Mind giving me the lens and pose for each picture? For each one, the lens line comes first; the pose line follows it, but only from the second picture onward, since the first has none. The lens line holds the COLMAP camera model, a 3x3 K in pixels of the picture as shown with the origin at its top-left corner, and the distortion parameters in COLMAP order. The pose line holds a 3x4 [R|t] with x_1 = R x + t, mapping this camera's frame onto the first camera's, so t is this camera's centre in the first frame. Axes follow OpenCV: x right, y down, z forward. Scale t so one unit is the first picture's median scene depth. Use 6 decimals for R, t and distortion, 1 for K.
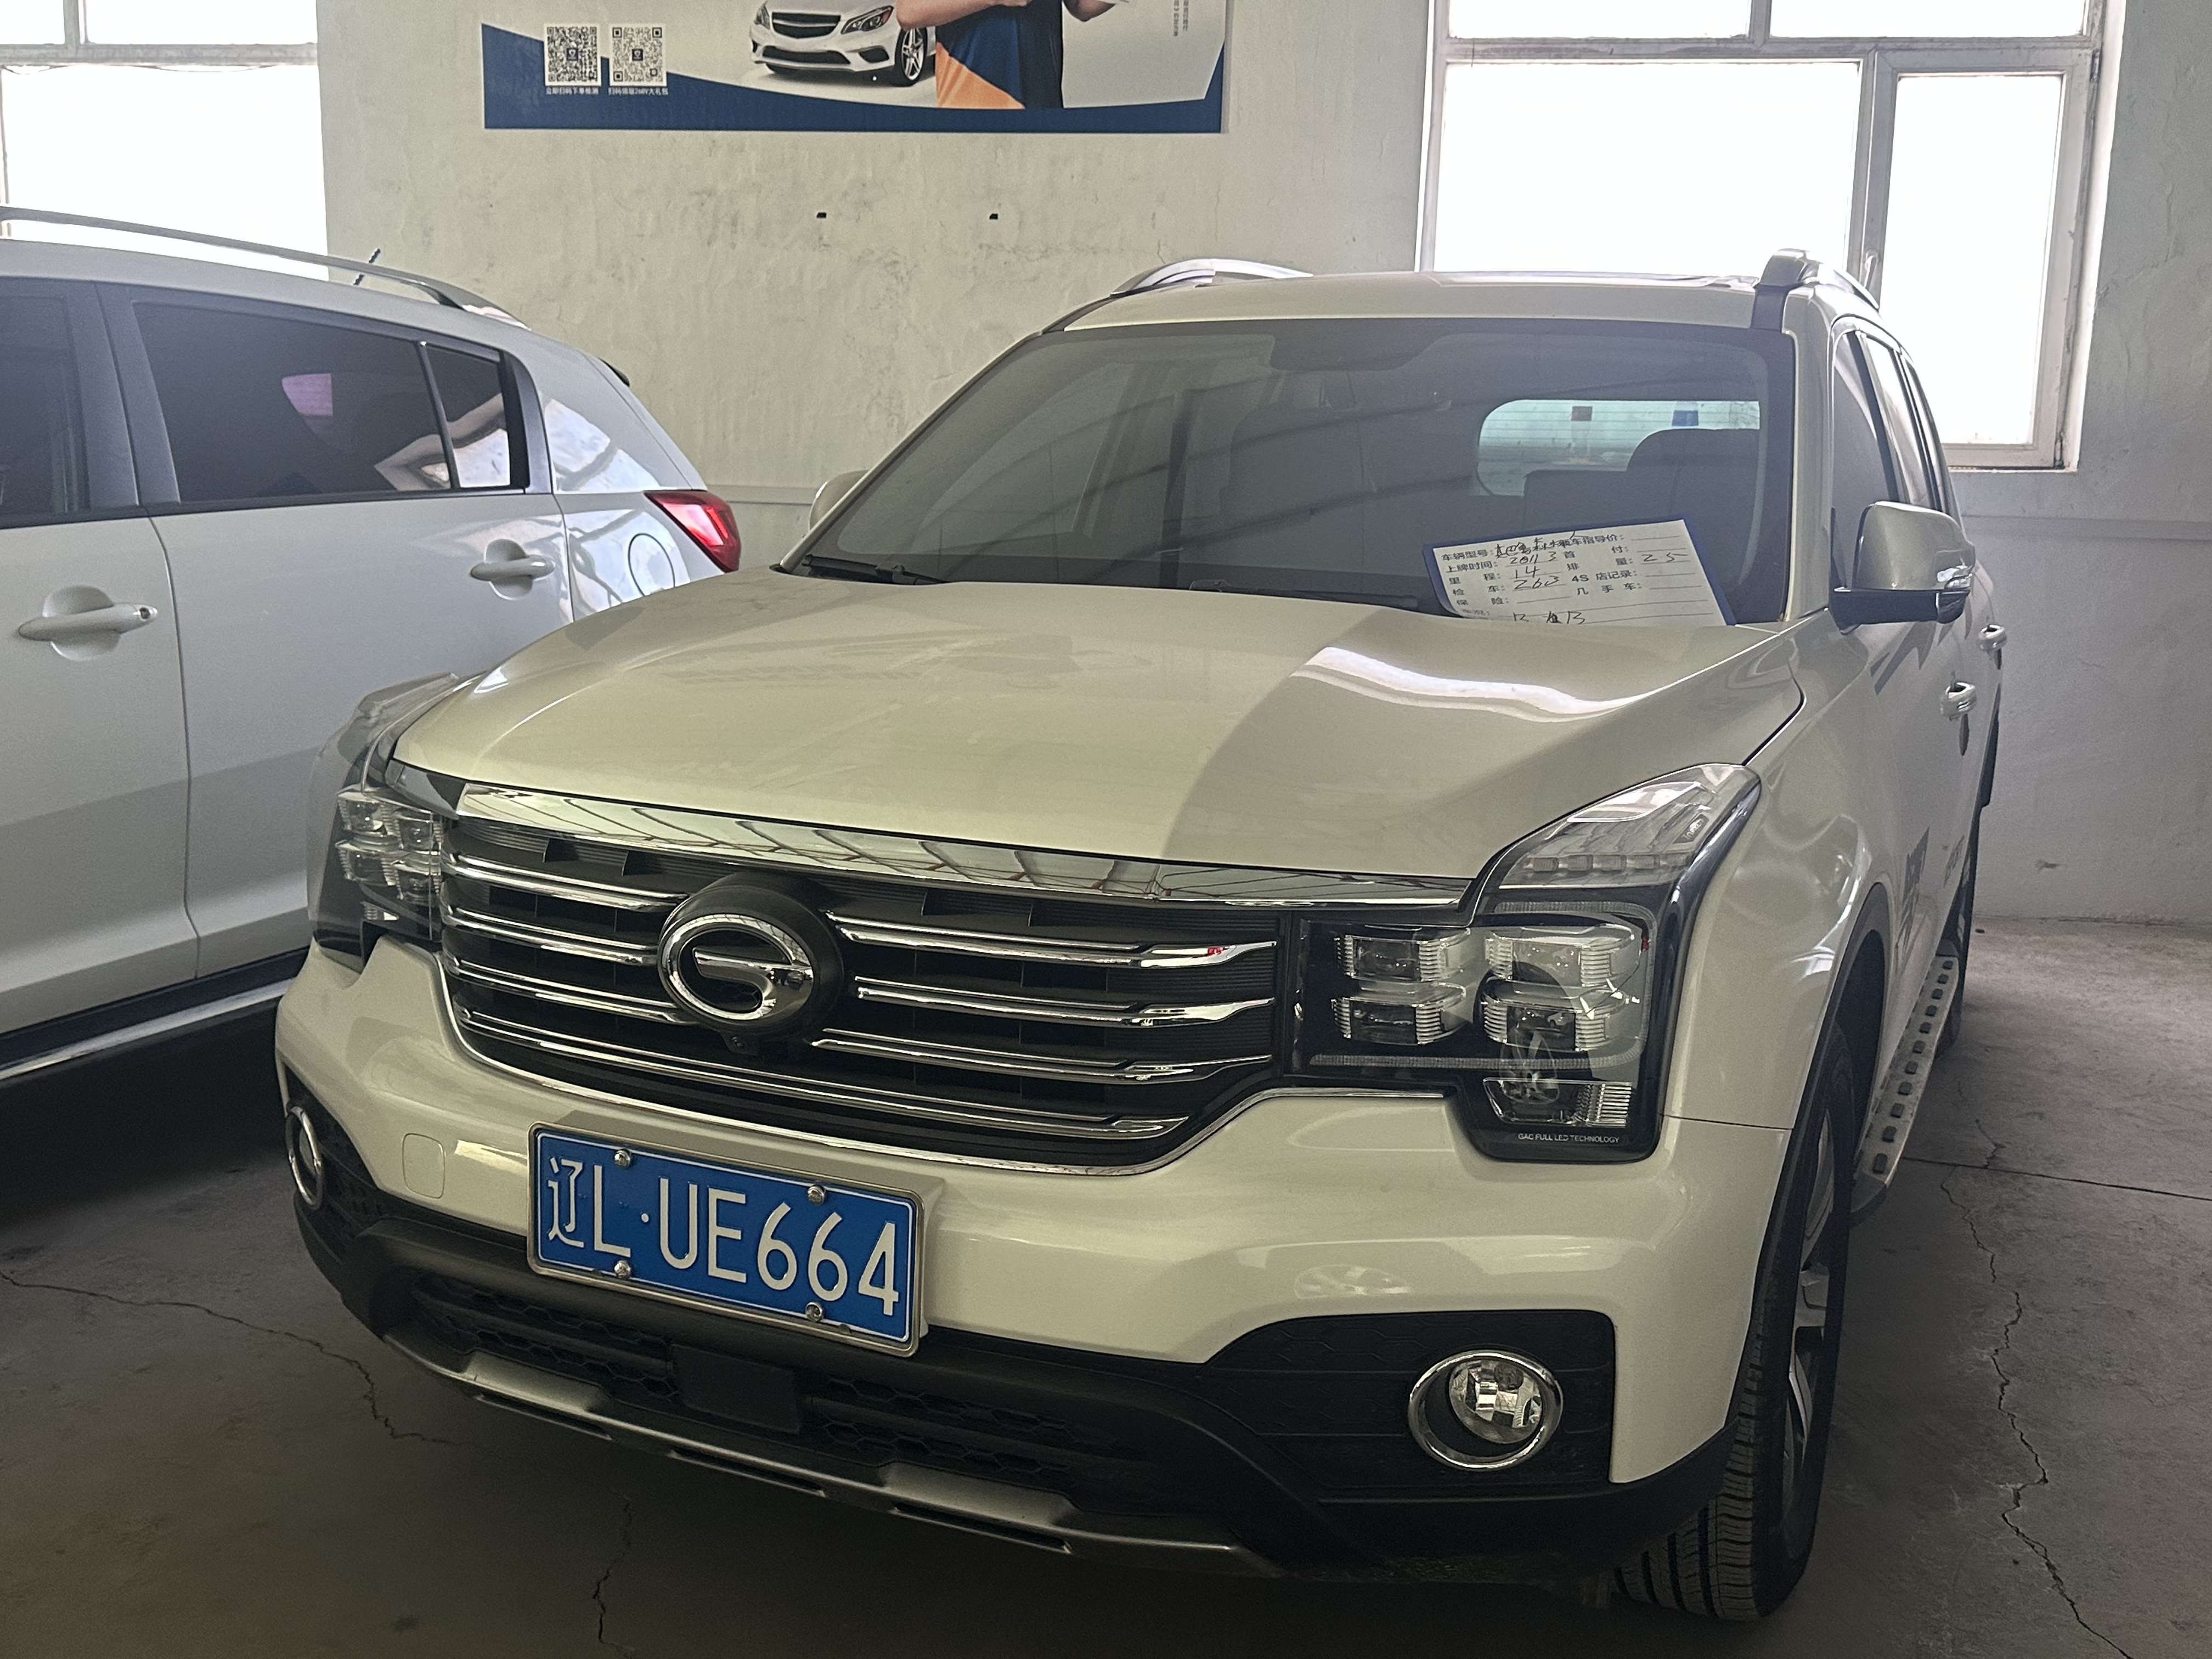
lens RADIAL K [[2137.4, 0, 1106.0], [0, 2137.4, 829.5], [0, 0, 1]] dist [0.119370, -0.193547]
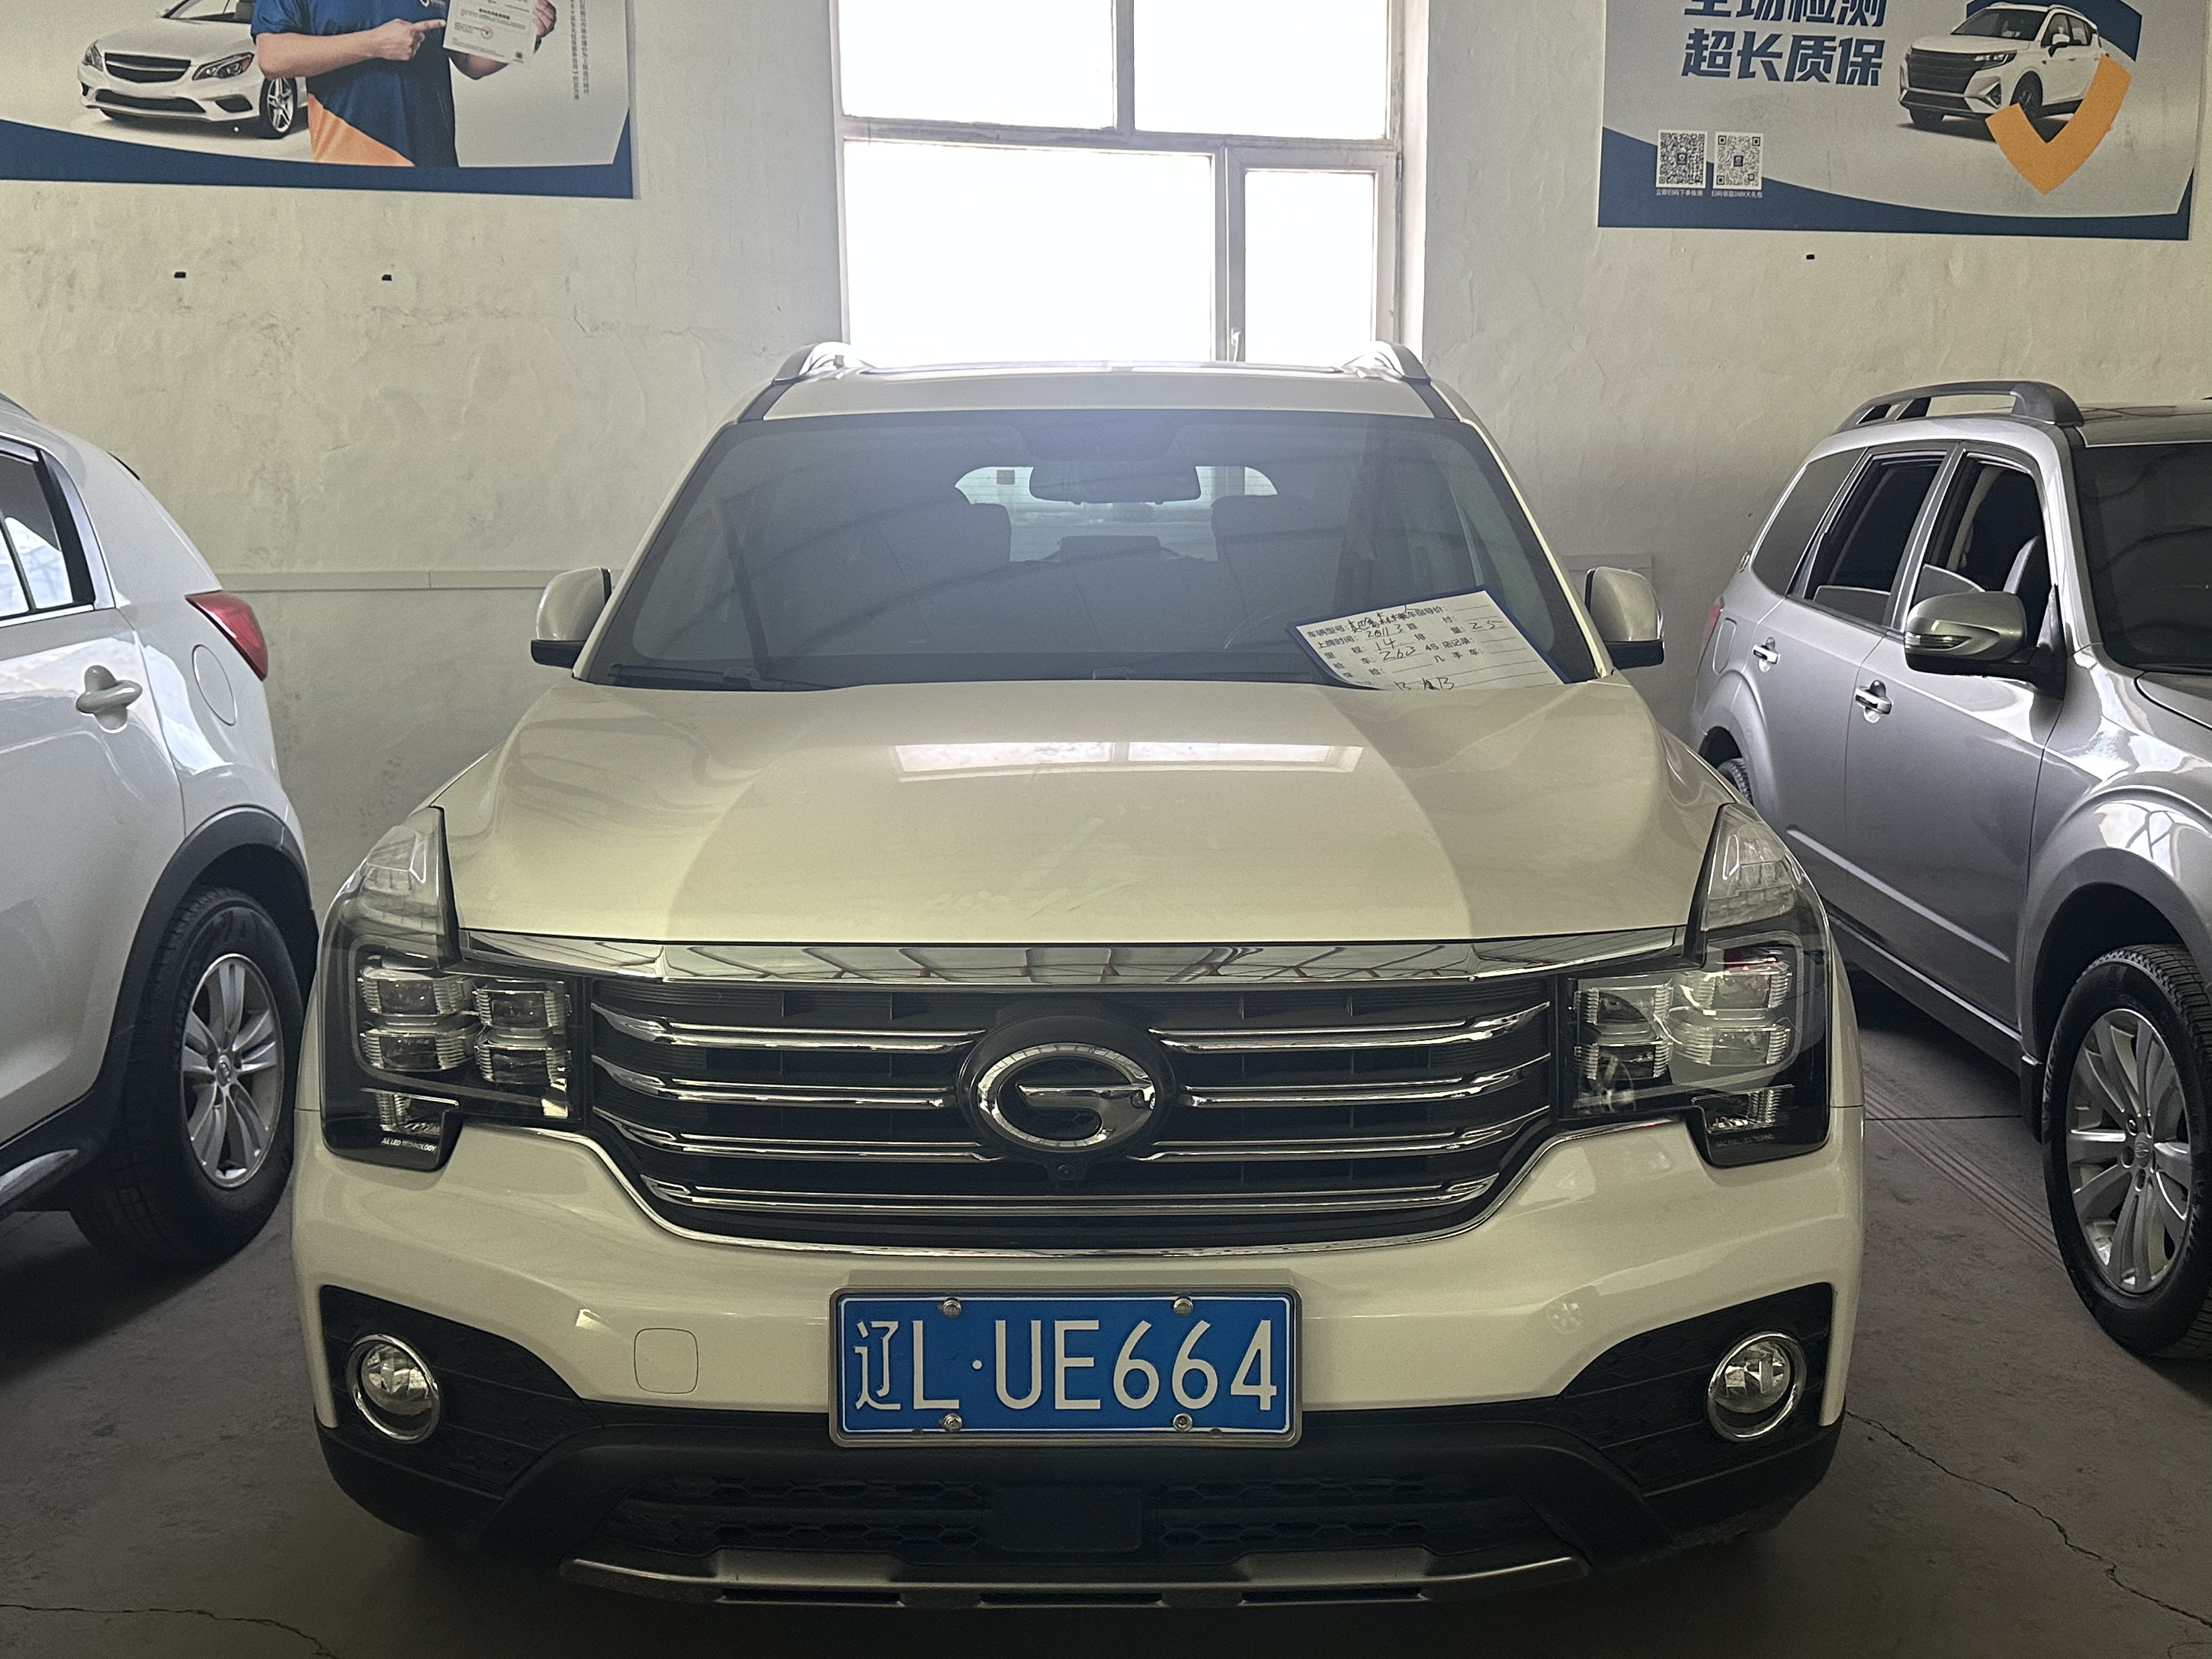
lens RADIAL K [[2173.0, 0, 1109.9], [0, 2173.0, 786.8], [0, 0, 1]] dist [0.093804, -0.173712]
pose [[0.908140, -0.086661, 0.409598, -0.395341], [0.101388, 0.994744, -0.014329, -0.044513], [-0.406204, 0.054541, 0.912153, 0.038543]]
